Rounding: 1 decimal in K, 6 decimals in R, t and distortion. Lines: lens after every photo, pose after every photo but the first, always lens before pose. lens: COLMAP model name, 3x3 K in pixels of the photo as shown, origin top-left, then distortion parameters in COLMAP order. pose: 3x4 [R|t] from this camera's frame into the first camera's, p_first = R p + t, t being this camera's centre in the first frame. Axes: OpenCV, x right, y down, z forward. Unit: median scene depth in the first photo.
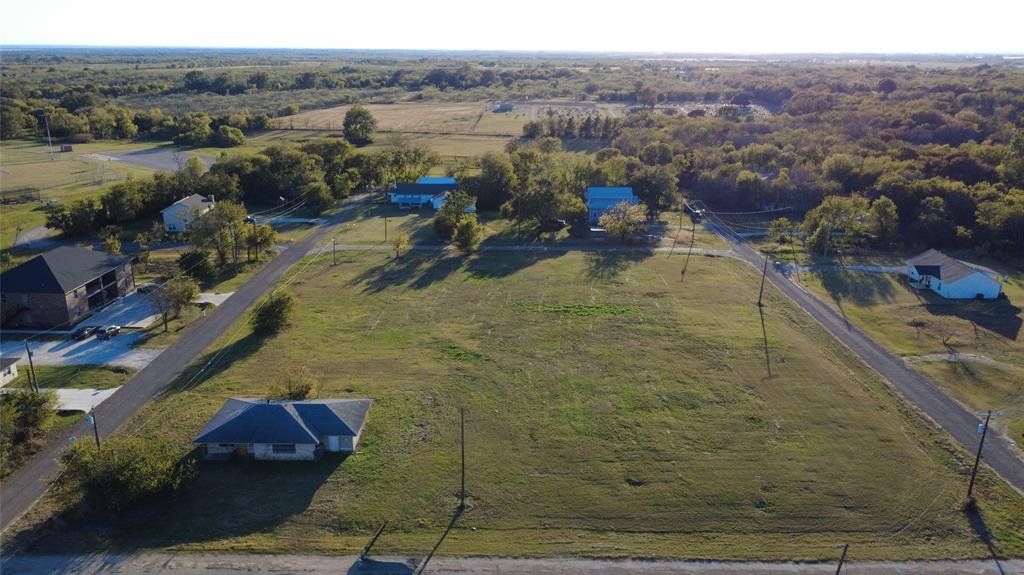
lens RADIAL K [[769.4, 0, 512.0], [0, 769.4, 287.5], [0, 0, 1]] dist [0.002664, -0.003951]
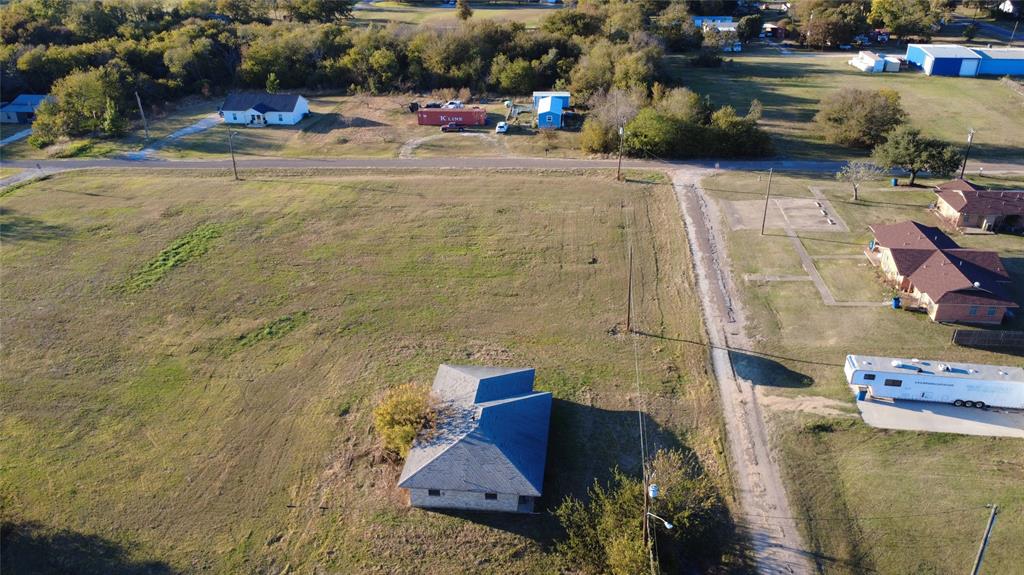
lens RADIAL K [[769.4, 0, 512.0], [0, 769.4, 287.5], [0, 0, 1]] dist [0.002664, -0.003951]
pose [[0.086347, -0.451541, 0.888062, -0.709732], [0.302818, 0.861113, 0.408395, -0.189922], [-0.949129, 0.233658, 0.211090, 0.620852]]
